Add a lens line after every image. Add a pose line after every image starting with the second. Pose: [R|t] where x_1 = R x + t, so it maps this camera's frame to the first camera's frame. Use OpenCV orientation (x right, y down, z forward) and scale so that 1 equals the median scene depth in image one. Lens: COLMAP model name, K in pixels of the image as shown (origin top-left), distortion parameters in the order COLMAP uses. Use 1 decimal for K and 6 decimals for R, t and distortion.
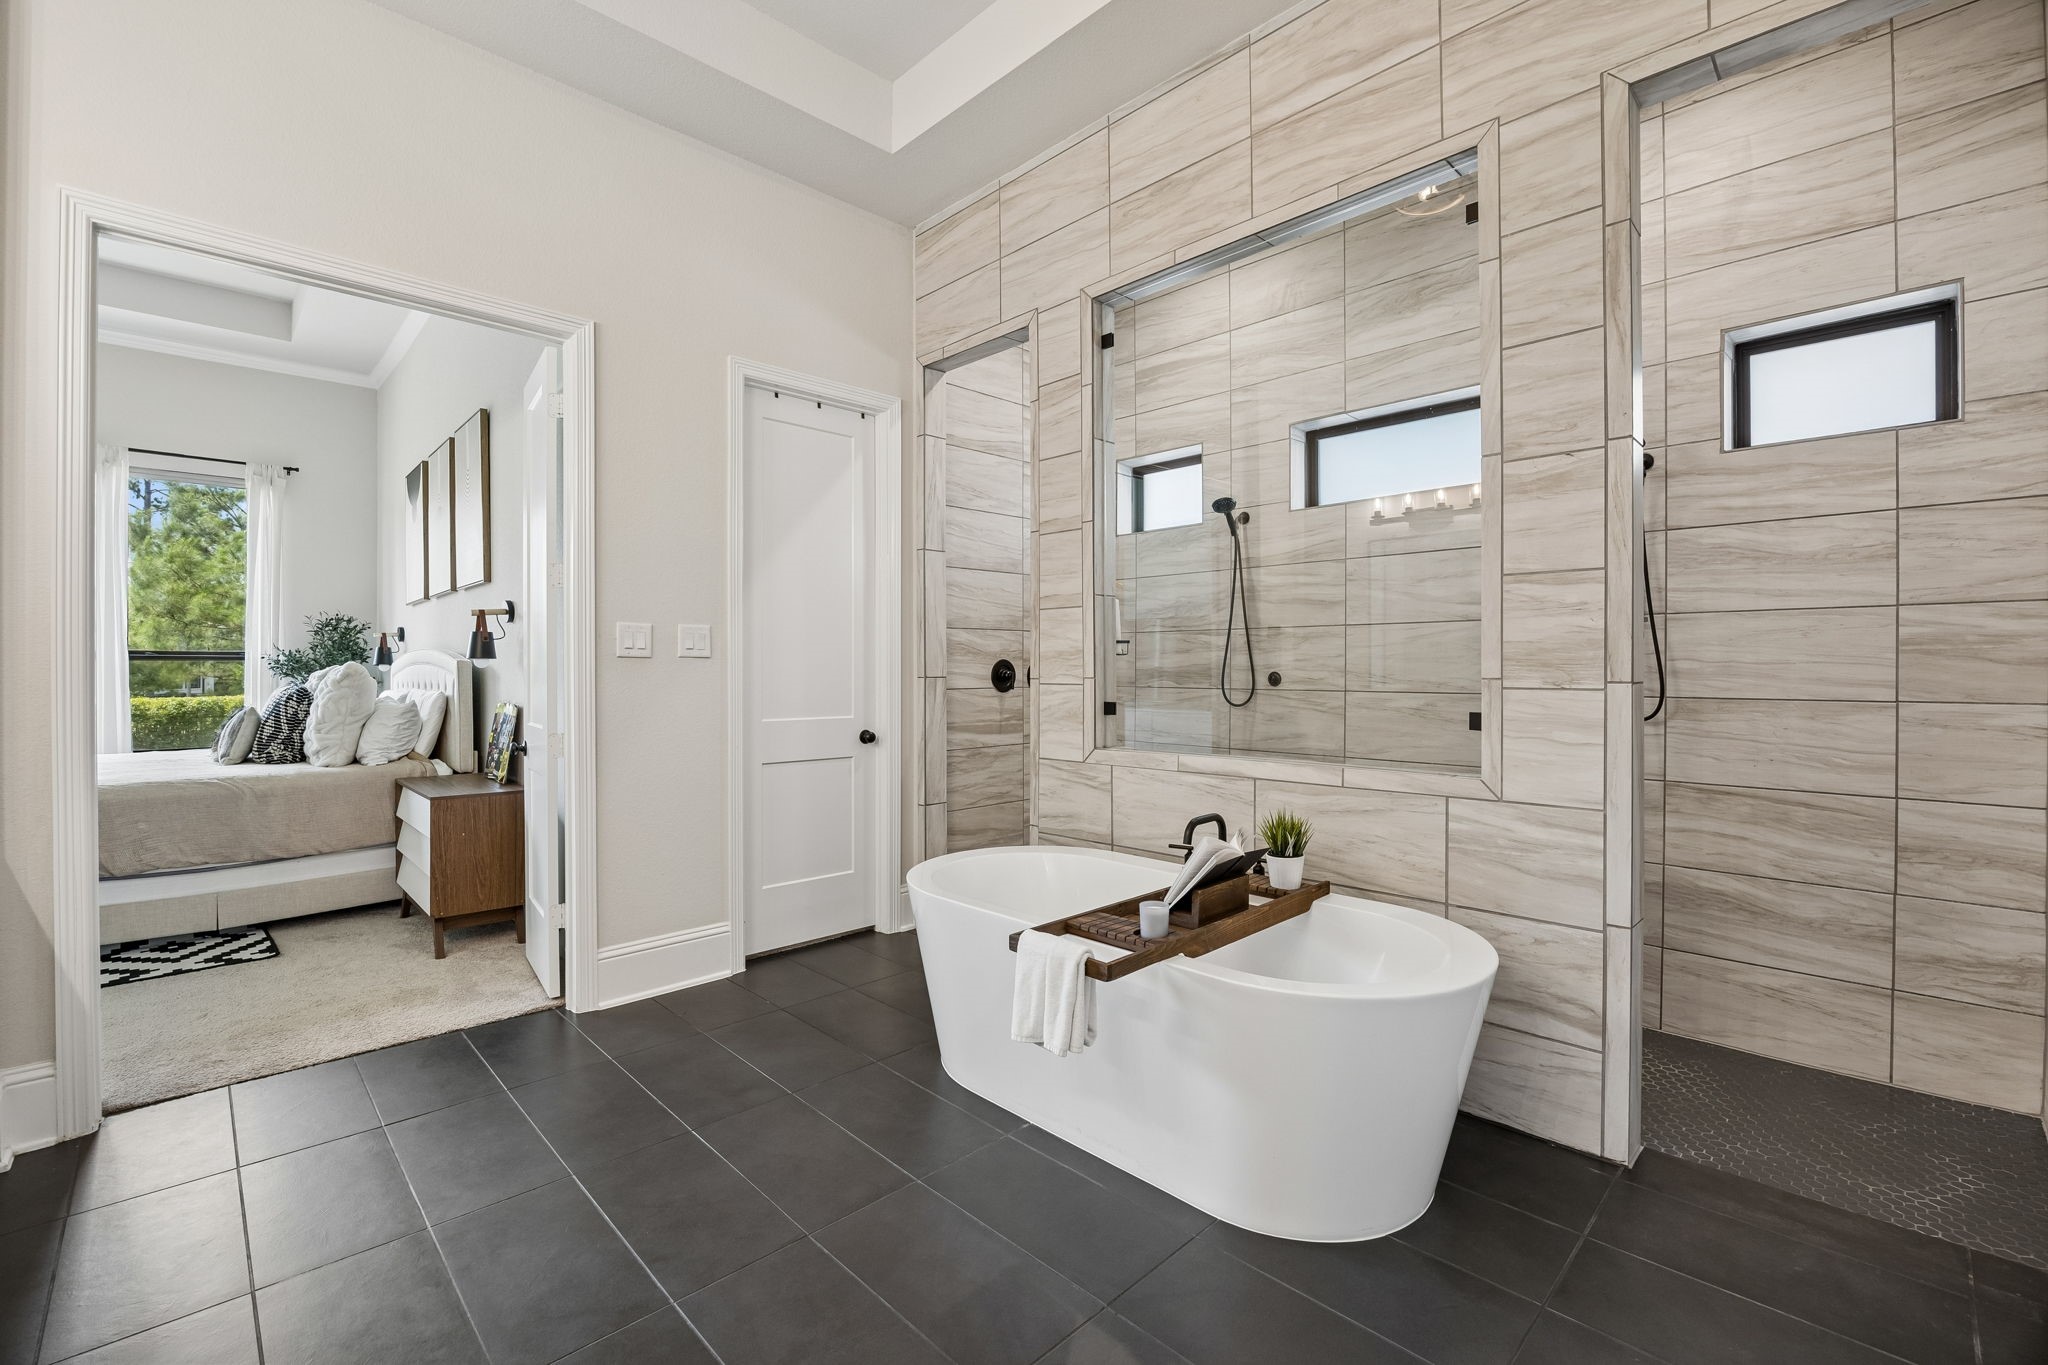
lens RADIAL K [[894.5, 0, 1029.6], [0, 894.5, 669.8], [0, 0, 1]] dist [-0.014700, -0.000095]
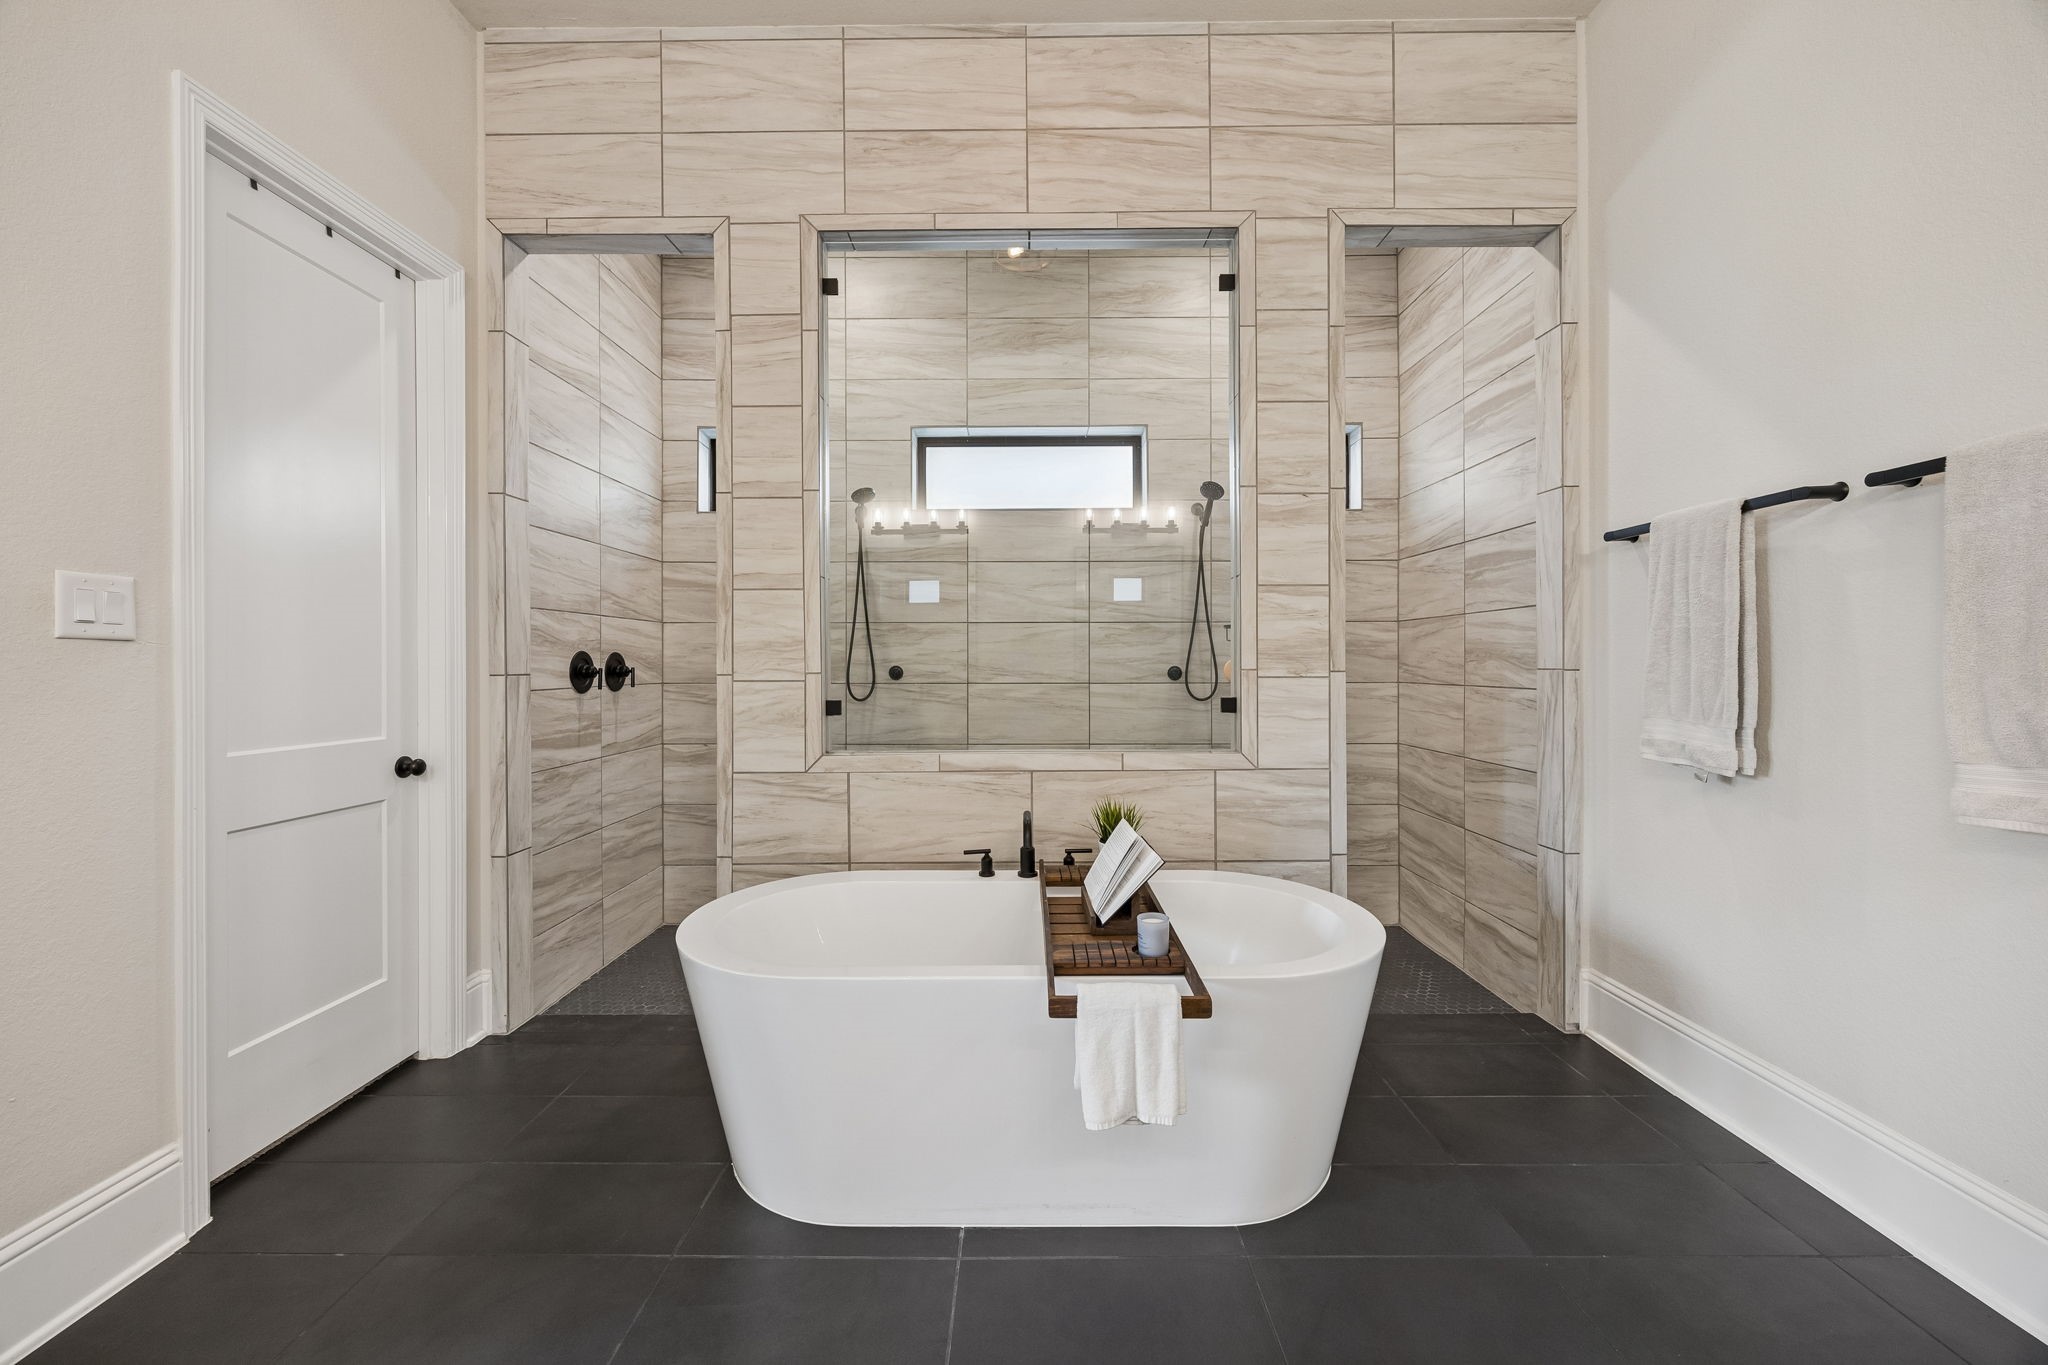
lens RADIAL K [[787.0, 0, 1027.3], [0, 787.0, 663.9], [0, 0, 1]] dist [-0.001826, -0.000009]
pose [[0.700763, -0.001647, 0.713392, -0.318477], [0.002942, 0.999996, -0.000581, 0.001369], [-0.713388, 0.002506, 0.700765, 0.316804]]
